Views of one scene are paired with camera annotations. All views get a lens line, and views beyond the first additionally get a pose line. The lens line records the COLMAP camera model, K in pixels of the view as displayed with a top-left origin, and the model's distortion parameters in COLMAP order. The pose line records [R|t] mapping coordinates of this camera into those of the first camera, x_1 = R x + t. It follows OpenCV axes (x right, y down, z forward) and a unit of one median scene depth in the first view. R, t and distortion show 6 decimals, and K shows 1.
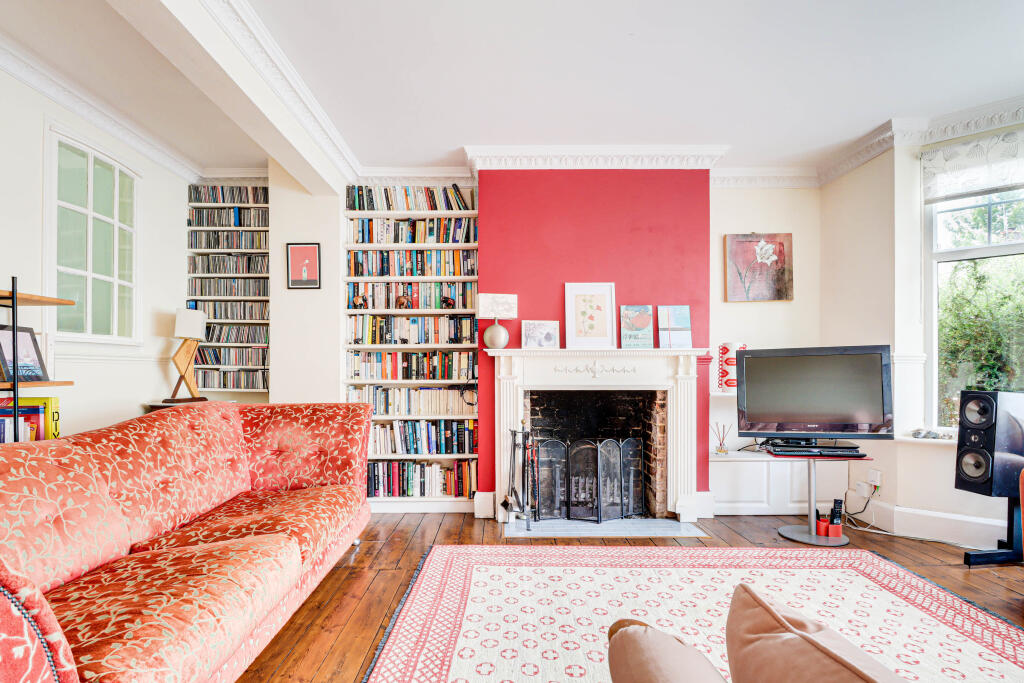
lens RADIAL K [[493.9, 0, 509.5], [0, 493.9, 372.7], [0, 0, 1]] dist [0.017776, -0.013088]
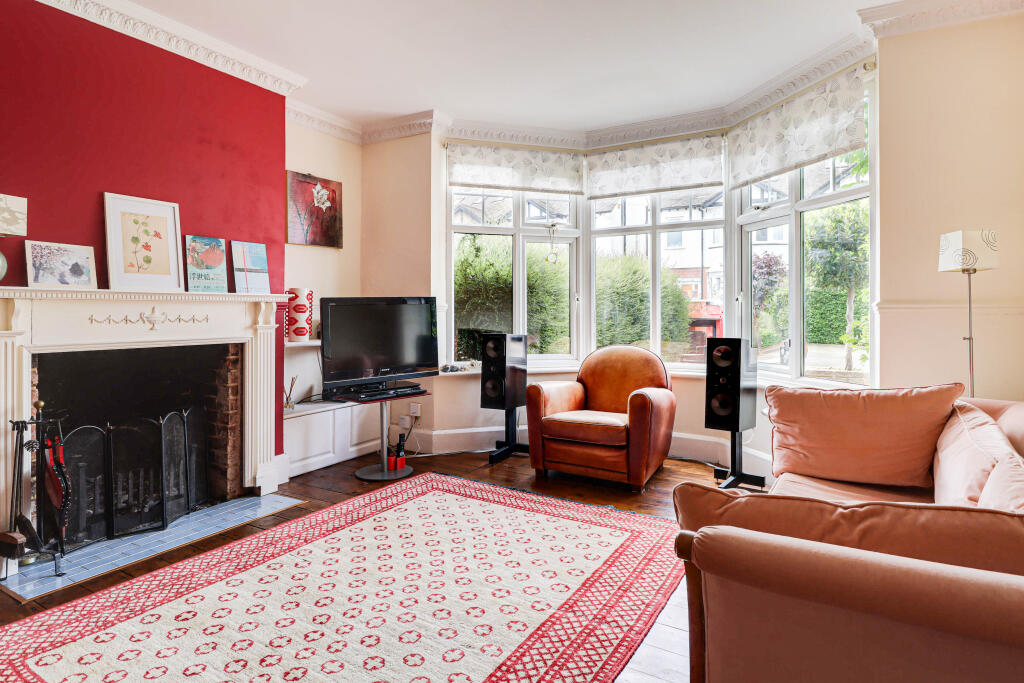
lens RADIAL K [[548.1, 0, 512.3], [0, 548.1, 307.0], [0, 0, 1]] dist [0.001336, -0.000913]
pose [[0.526959, 0.008898, 0.849844, -0.233683], [0.002581, 0.999924, -0.012069, -0.013007], [-0.849887, 0.008553, 0.526896, 0.126337]]
